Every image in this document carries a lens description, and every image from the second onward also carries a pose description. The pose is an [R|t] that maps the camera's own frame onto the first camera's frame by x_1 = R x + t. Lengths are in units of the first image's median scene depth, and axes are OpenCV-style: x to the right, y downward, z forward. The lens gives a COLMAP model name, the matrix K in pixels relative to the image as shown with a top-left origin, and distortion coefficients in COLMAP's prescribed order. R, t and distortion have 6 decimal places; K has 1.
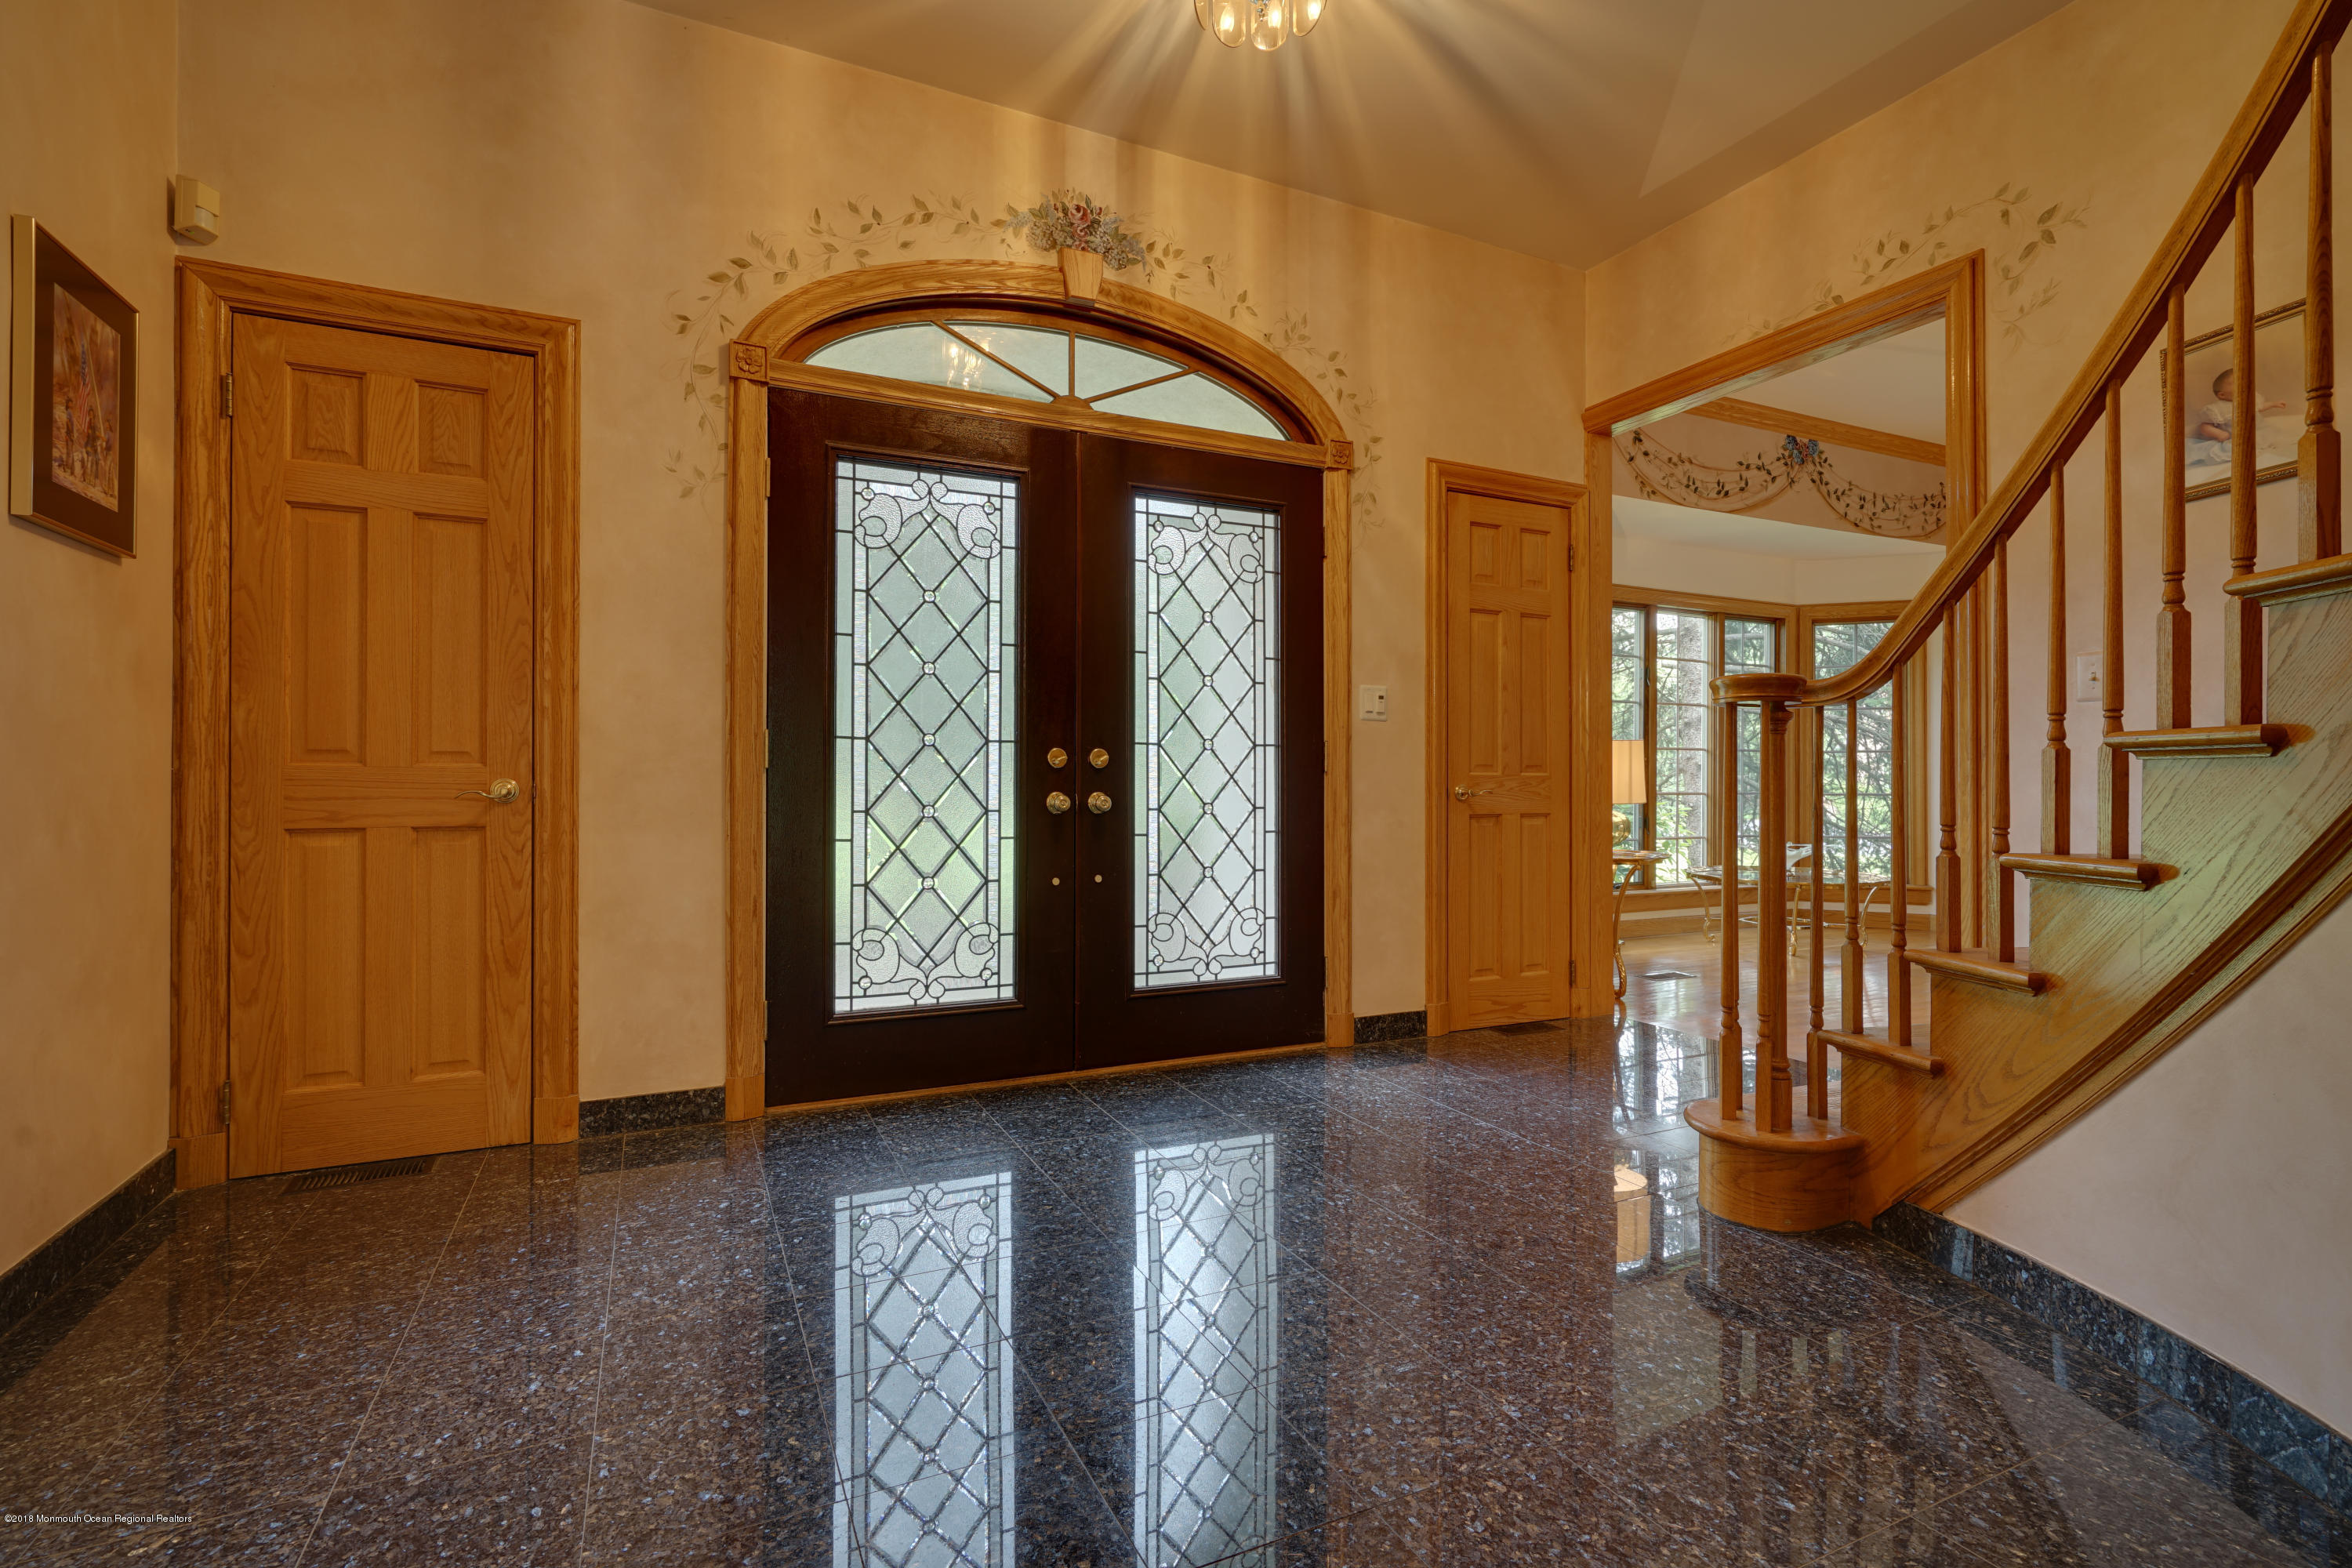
lens RADIAL K [[1057.2, 0, 1161.7], [0, 1057.2, 773.4], [0, 0, 1]] dist [-0.006850, 0.003174]
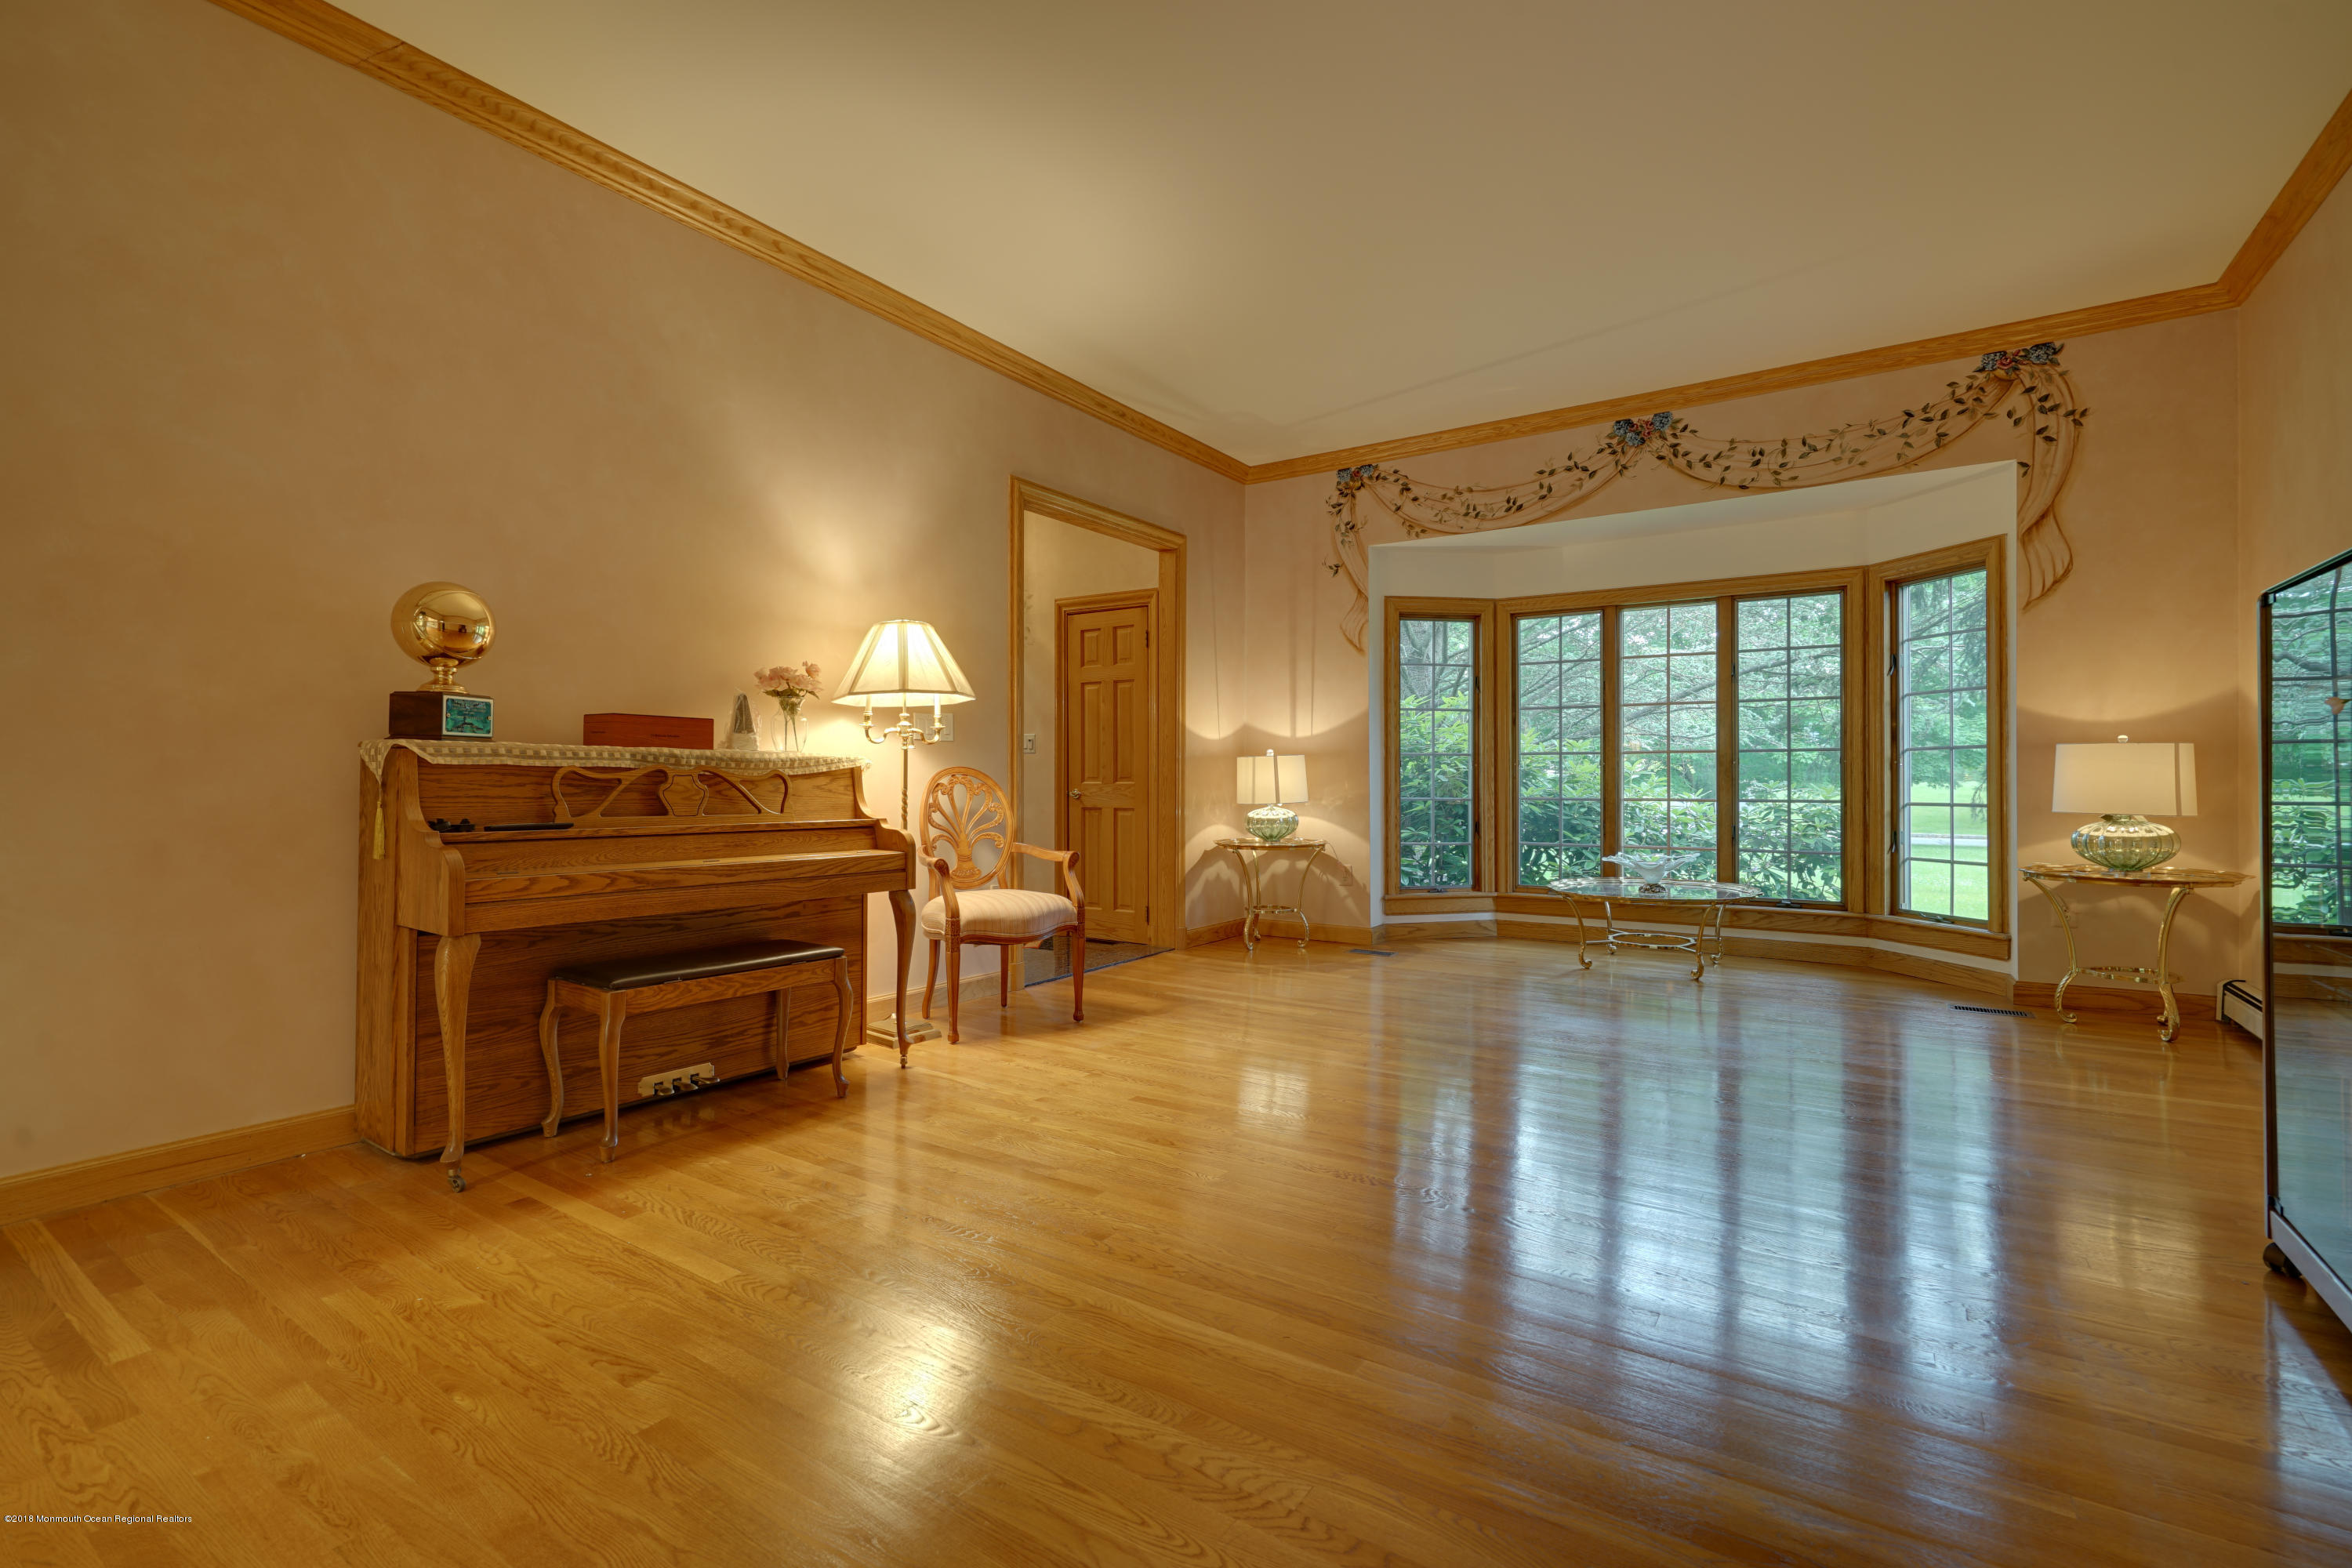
lens RADIAL K [[1057.2, 0, 1178.0], [0, 1057.2, 774.7], [0, 0, 1]] dist [-0.006850, 0.003174]
pose [[0.529136, -0.007850, -0.848500, 1.173852], [0.006045, 0.999967, -0.005481, -0.001505], [0.848515, -0.002229, 0.529166, 0.165367]]
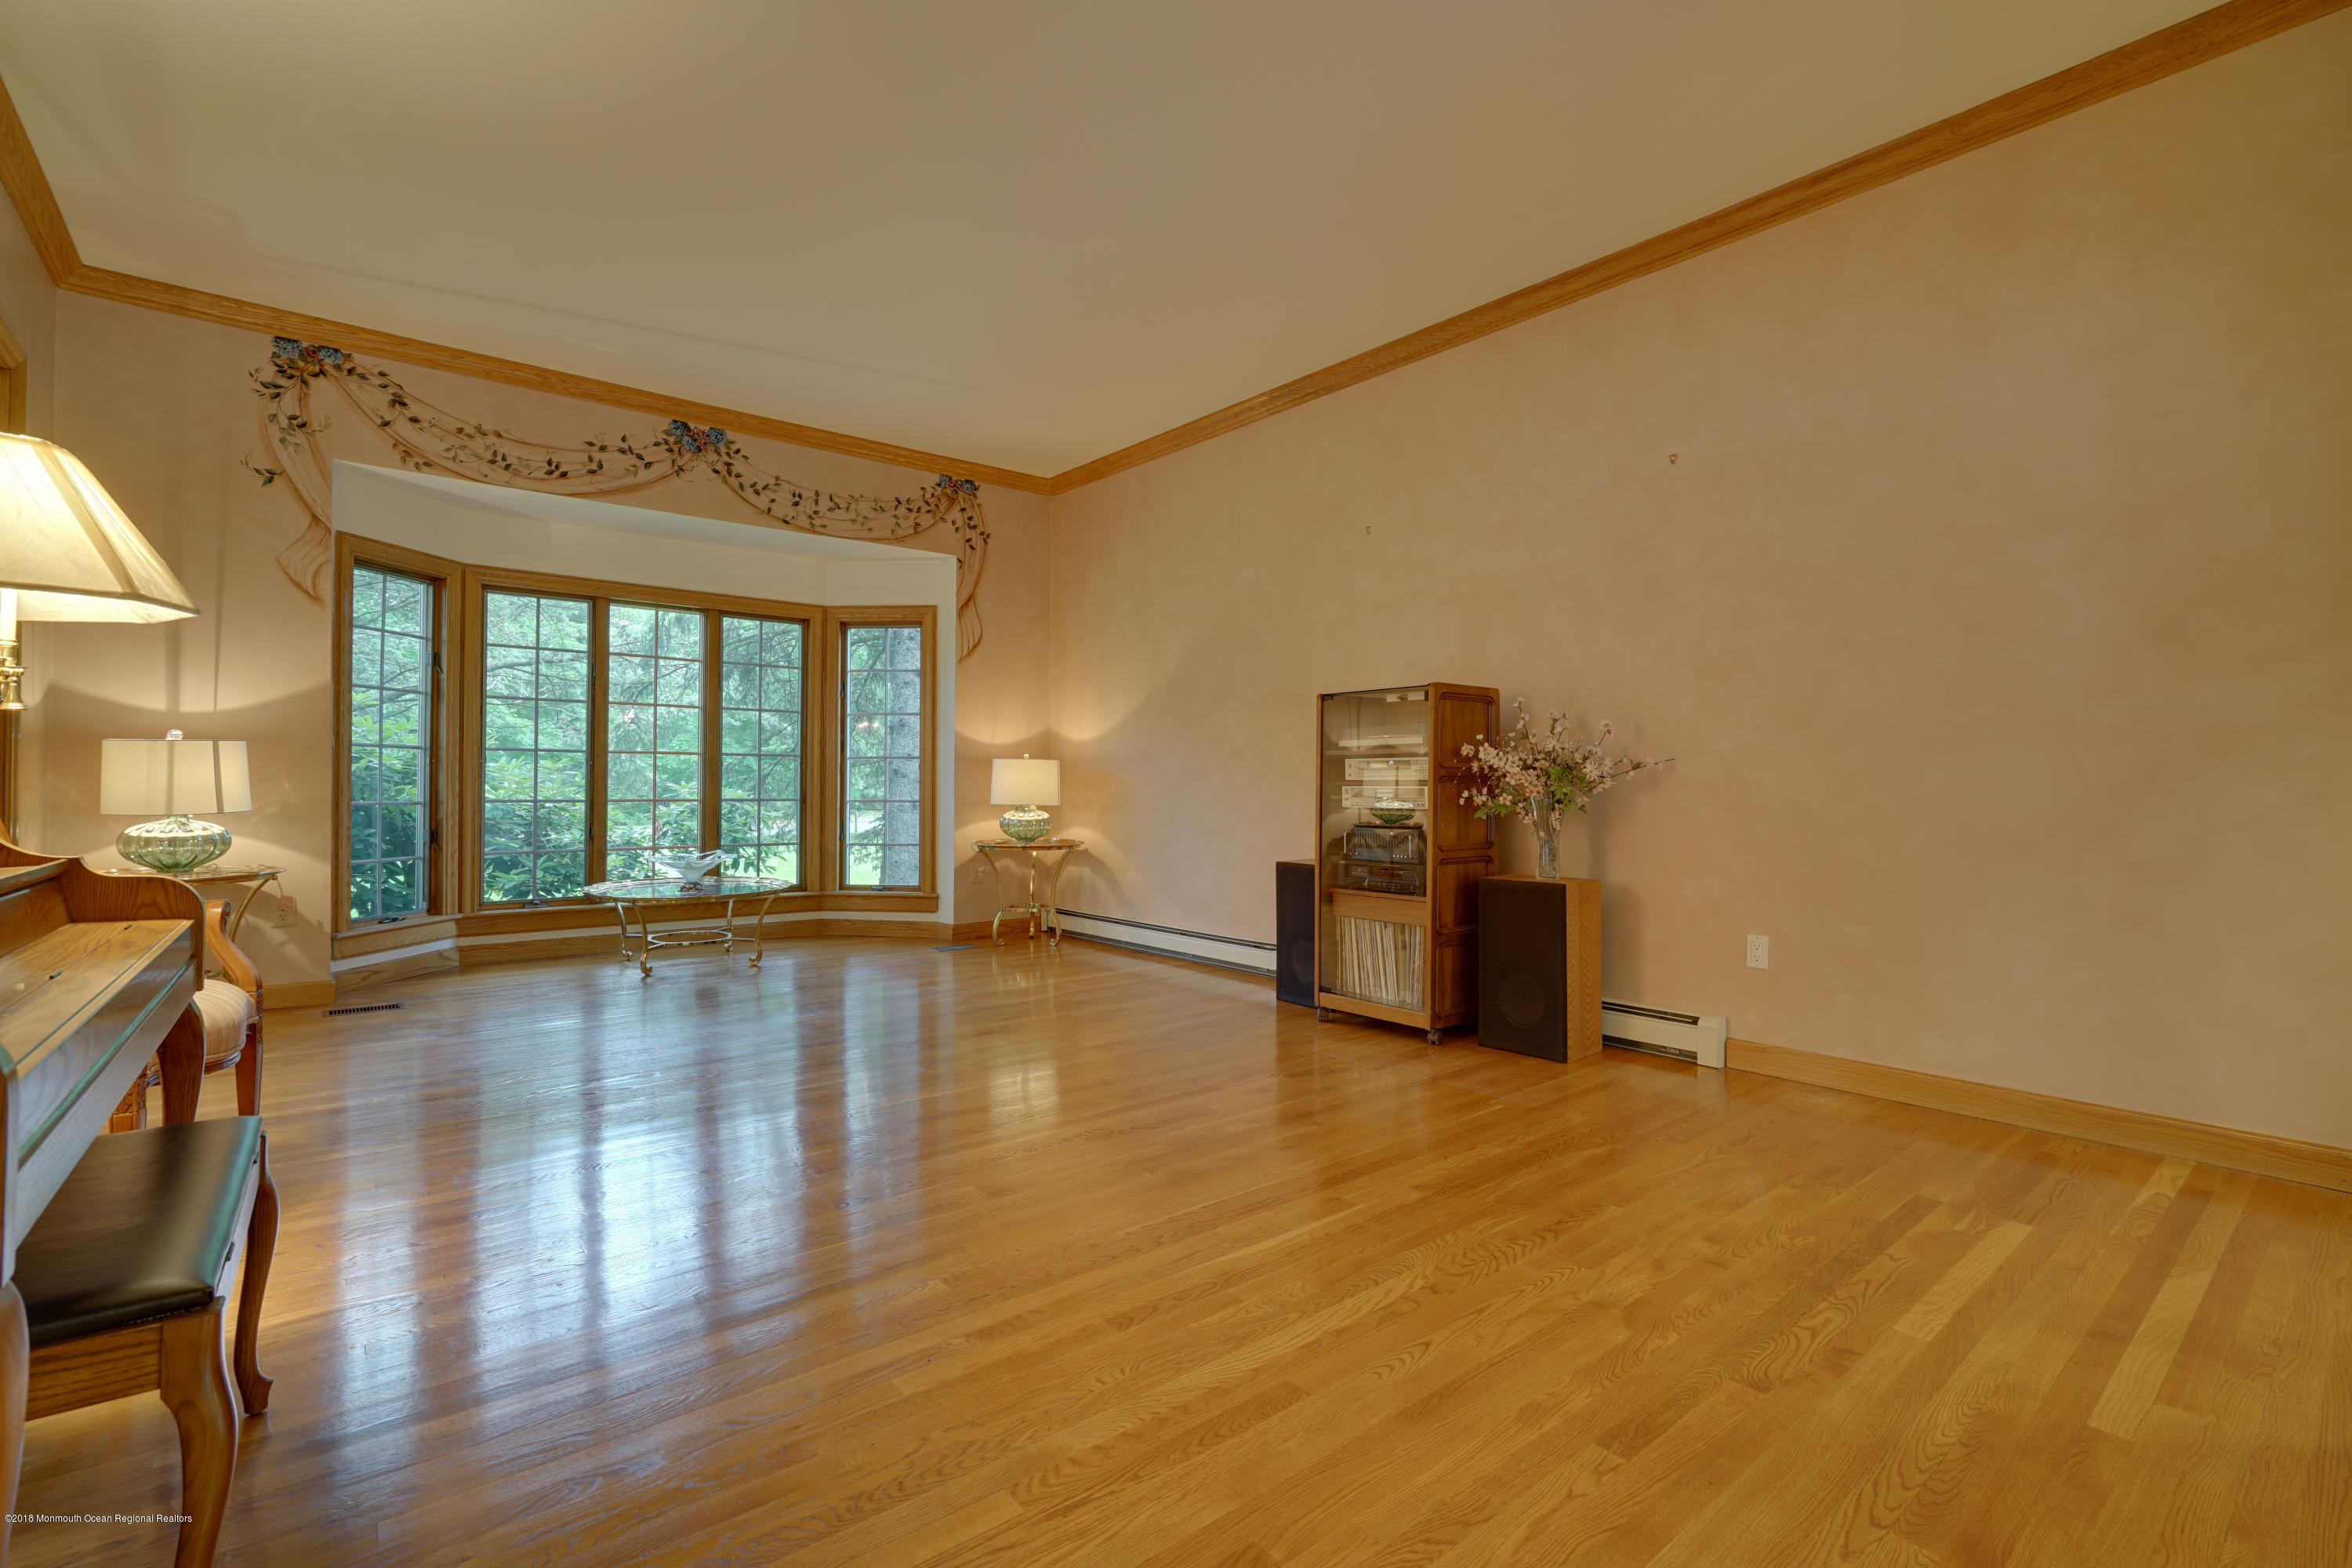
lens RADIAL K [[1057.2, 0, 1169.7], [0, 1057.2, 771.8], [0, 0, 1]] dist [-0.006850, 0.003174]
pose [[0.964395, 0.005524, 0.264407, 0.765962], [-0.004158, 0.999975, -0.005727, -0.003872], [-0.264432, 0.004424, 0.964394, -0.020956]]
